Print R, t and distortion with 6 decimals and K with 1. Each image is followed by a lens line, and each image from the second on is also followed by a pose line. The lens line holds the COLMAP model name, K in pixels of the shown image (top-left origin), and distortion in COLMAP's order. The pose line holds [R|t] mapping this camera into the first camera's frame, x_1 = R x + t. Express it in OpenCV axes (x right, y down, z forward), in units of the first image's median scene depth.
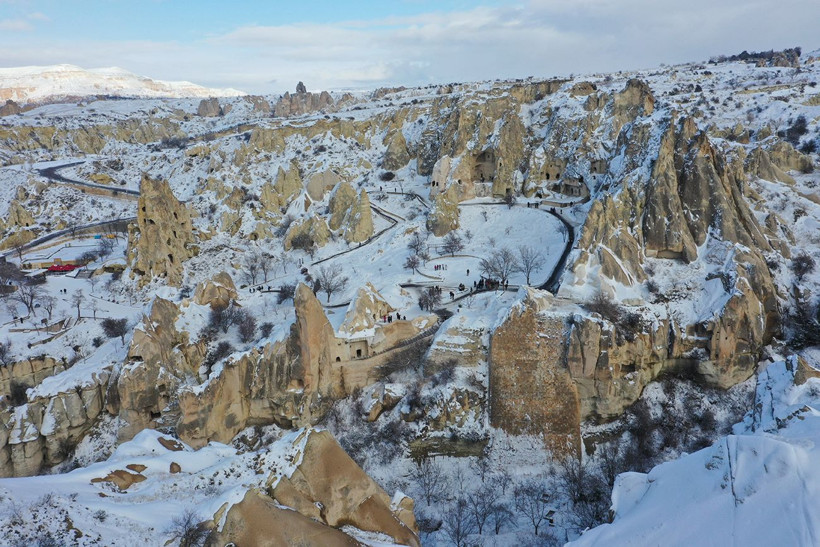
lens RADIAL K [[654.1, 0, 415.1], [0, 654.1, 272.8], [0, 0, 1]] dist [0.013051, 0.003619]
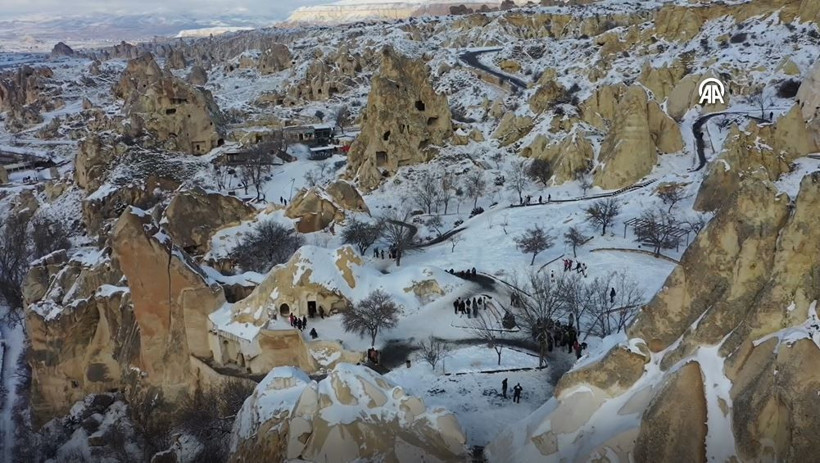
lens RADIAL K [[671.7, 0, 411.6], [0, 671.7, 227.4], [0, 0, 1]] dist [0.014611, 0.003272]
pose [[0.579518, 0.256895, -0.773410, 0.300078], [-0.211379, 0.963921, 0.161787, -0.079724], [0.787069, 0.069724, 0.612912, 0.543746]]
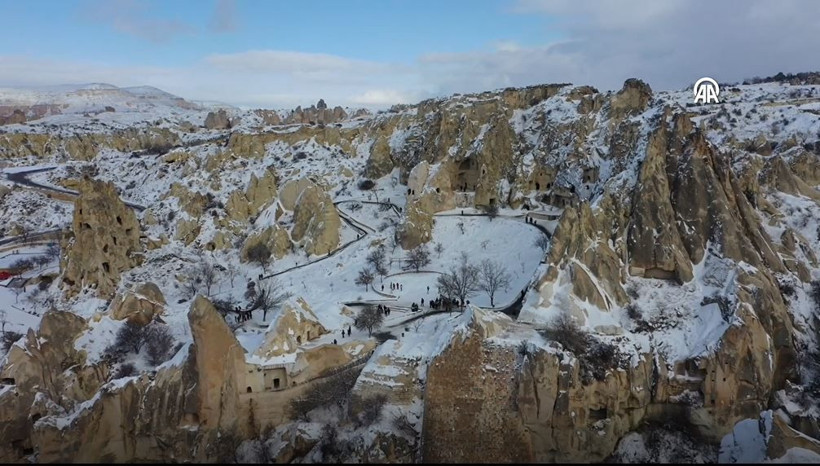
lens RADIAL K [[673.1, 0, 414.0], [0, 673.1, 228.8], [0, 0, 1]] dist [0.004033, 0.012939]
pose [[0.998585, 0.022425, -0.048212, 0.089661], [-0.027251, 0.994423, -0.101886, 0.007977], [0.045659, 0.103055, 0.993627, 0.103725]]
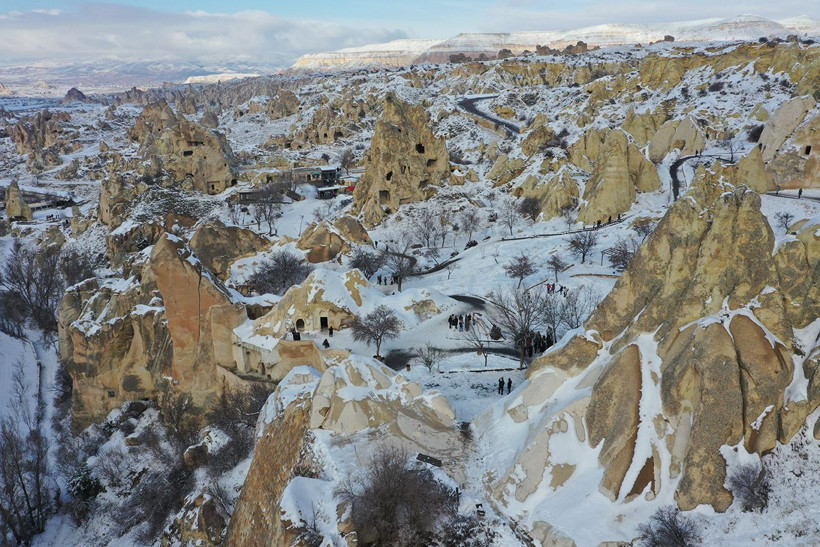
lens RADIAL K [[654.1, 0, 408.1], [0, 654.1, 269.2], [0, 0, 1]] dist [0.013051, 0.003619]
pose [[0.573931, 0.259537, -0.776688, 0.337915], [-0.215182, 0.962916, 0.162758, -0.076061], [0.790126, 0.073717, 0.608495, 0.516943]]
